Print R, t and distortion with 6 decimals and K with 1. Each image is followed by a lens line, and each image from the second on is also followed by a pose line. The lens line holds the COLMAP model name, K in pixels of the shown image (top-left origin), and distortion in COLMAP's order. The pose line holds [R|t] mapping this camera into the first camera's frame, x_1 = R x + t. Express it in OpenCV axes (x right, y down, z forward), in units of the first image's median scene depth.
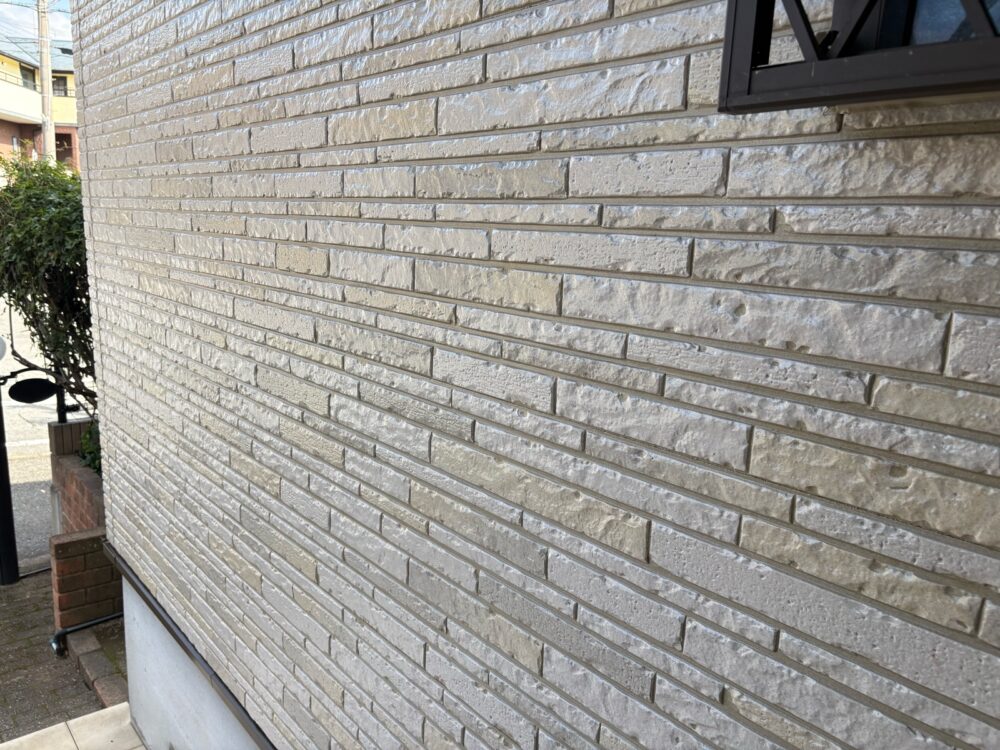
lens RADIAL K [[768.2, 0, 500.0], [0, 768.2, 375.0], [0, 0, 1]] dist [0.070072, -0.001149]
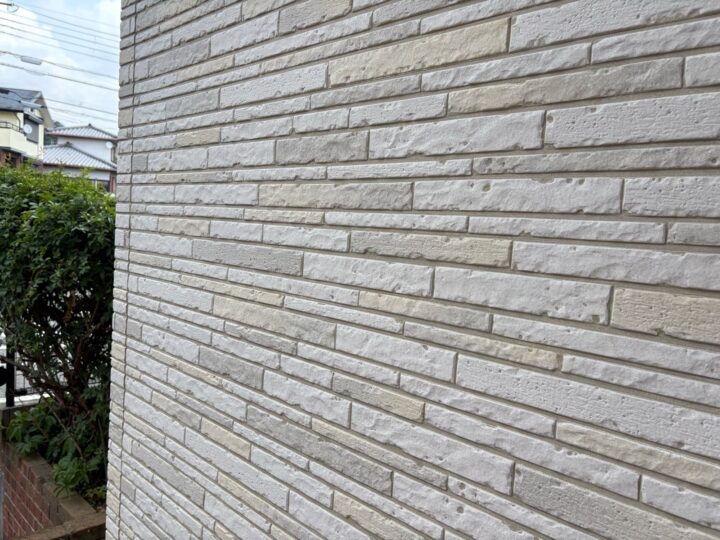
lens RADIAL K [[489.6, 0, 360.6], [0, 489.6, 258.0], [0, 0, 1]] dist [0.007411, 0.003631]
pose [[0.985599, 0.006948, 0.168959, -0.312985], [0.013472, 0.992753, -0.119413, -0.083292], [-0.168564, 0.119969, 0.978363, 0.363997]]
